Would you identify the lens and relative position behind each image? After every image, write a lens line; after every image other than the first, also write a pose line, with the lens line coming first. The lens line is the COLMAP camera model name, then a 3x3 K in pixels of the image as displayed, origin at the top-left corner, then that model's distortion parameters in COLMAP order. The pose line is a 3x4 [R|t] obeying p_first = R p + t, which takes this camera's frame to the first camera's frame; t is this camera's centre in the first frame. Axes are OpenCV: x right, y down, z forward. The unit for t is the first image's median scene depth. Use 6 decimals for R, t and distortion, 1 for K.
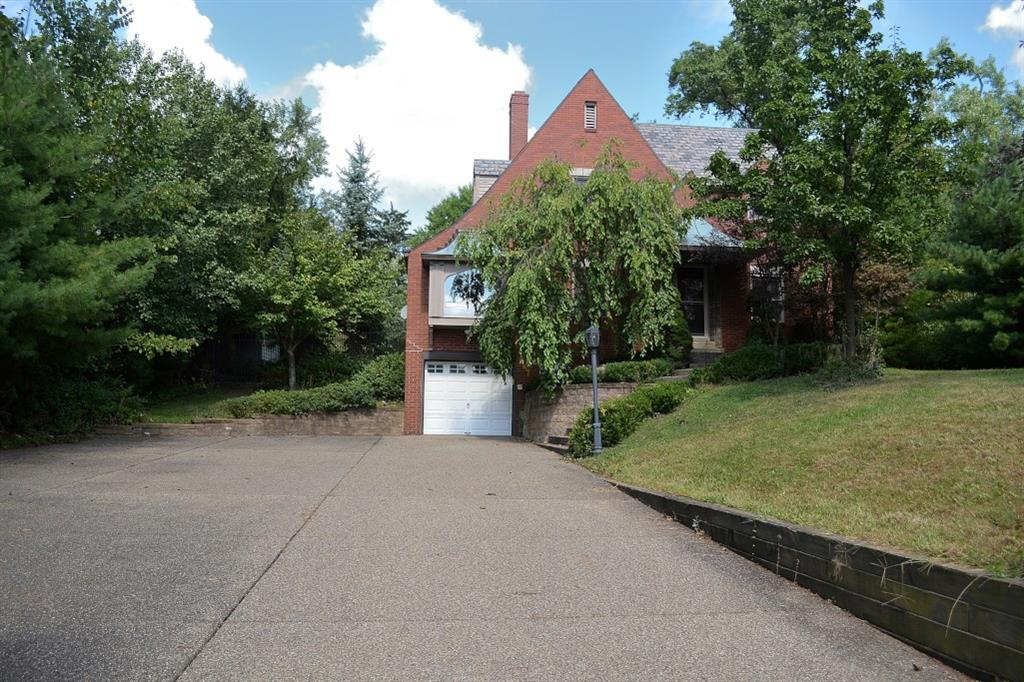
lens RADIAL K [[842.2, 0, 512.0], [0, 842.2, 341.0], [0, 0, 1]] dist [-0.086217, 0.005619]
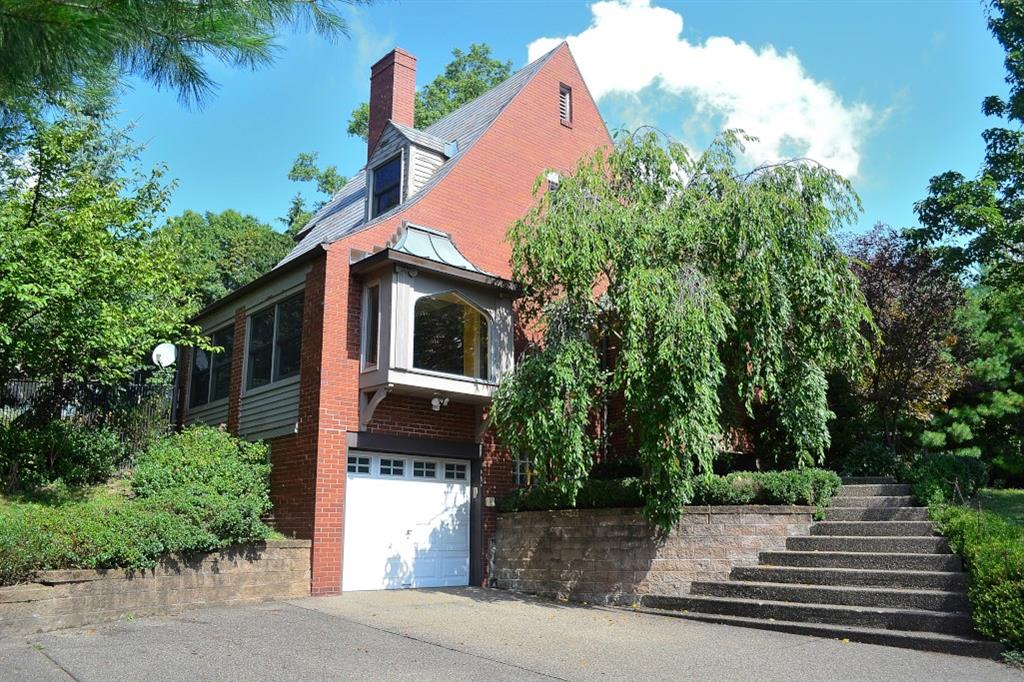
lens RADIAL K [[842.2, 0, 512.0], [0, 842.2, 341.0], [0, 0, 1]] dist [-0.086217, 0.005619]
pose [[0.801817, 0.119131, 0.585575, -0.346134], [-0.060908, 0.991116, -0.118235, 0.011978], [-0.594458, 0.059137, 0.801949, 0.524865]]
